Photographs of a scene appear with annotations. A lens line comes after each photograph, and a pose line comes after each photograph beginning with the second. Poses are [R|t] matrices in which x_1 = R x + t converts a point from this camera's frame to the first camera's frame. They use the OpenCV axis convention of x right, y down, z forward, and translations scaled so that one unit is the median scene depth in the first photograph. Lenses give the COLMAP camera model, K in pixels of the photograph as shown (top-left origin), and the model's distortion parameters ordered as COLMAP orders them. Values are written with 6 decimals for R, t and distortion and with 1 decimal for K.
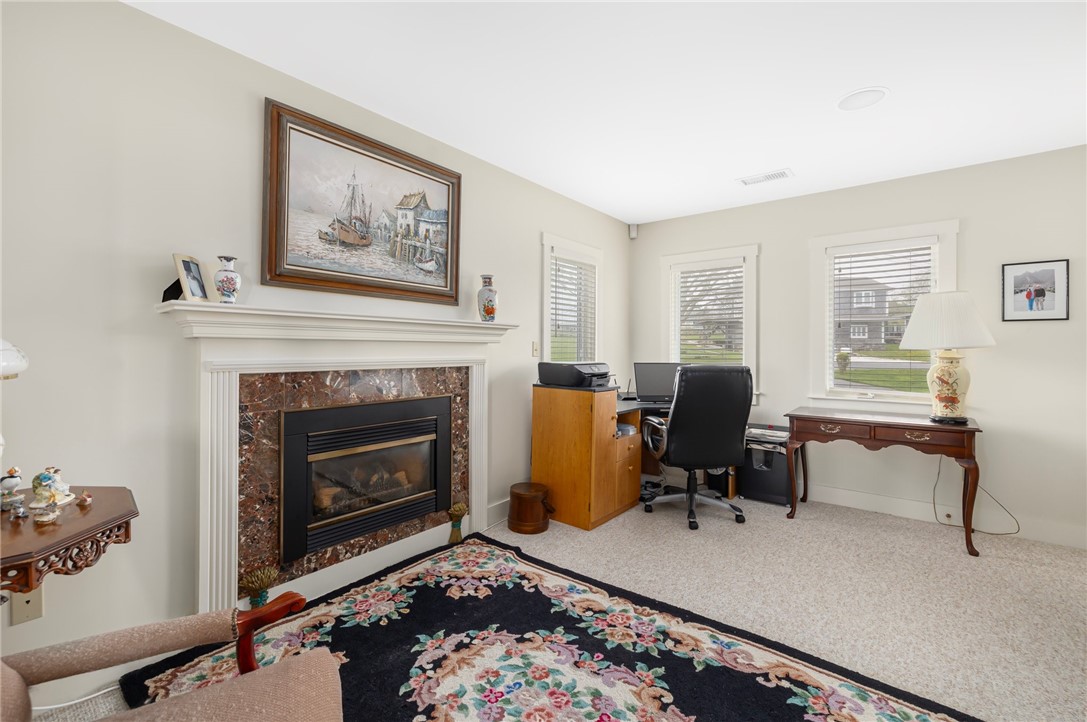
lens RADIAL K [[464.3, 0, 539.2], [0, 464.3, 347.6], [0, 0, 1]] dist [-0.001765, -0.000098]
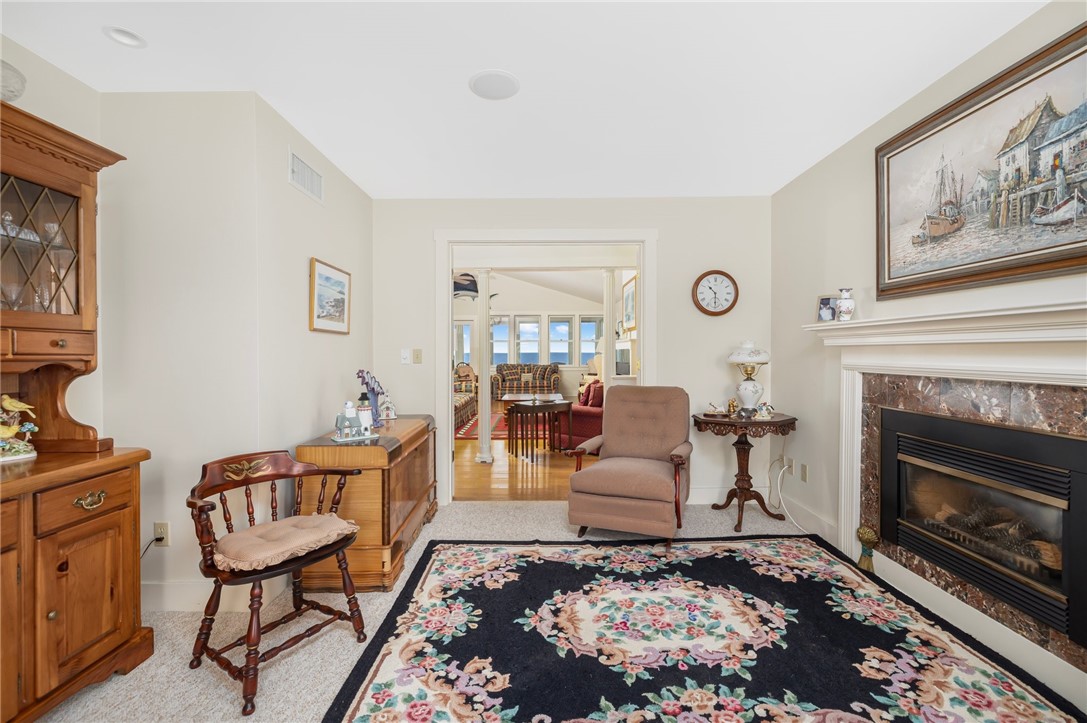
lens RADIAL K [[464.3, 0, 543.8], [0, 464.3, 355.8], [0, 0, 1]] dist [-0.001765, -0.000098]
pose [[-0.770867, 0.001873, -0.636993, 0.775512], [-0.000251, 0.999995, 0.003243, 0.004670], [0.636996, 0.002660, -0.770862, 1.241756]]
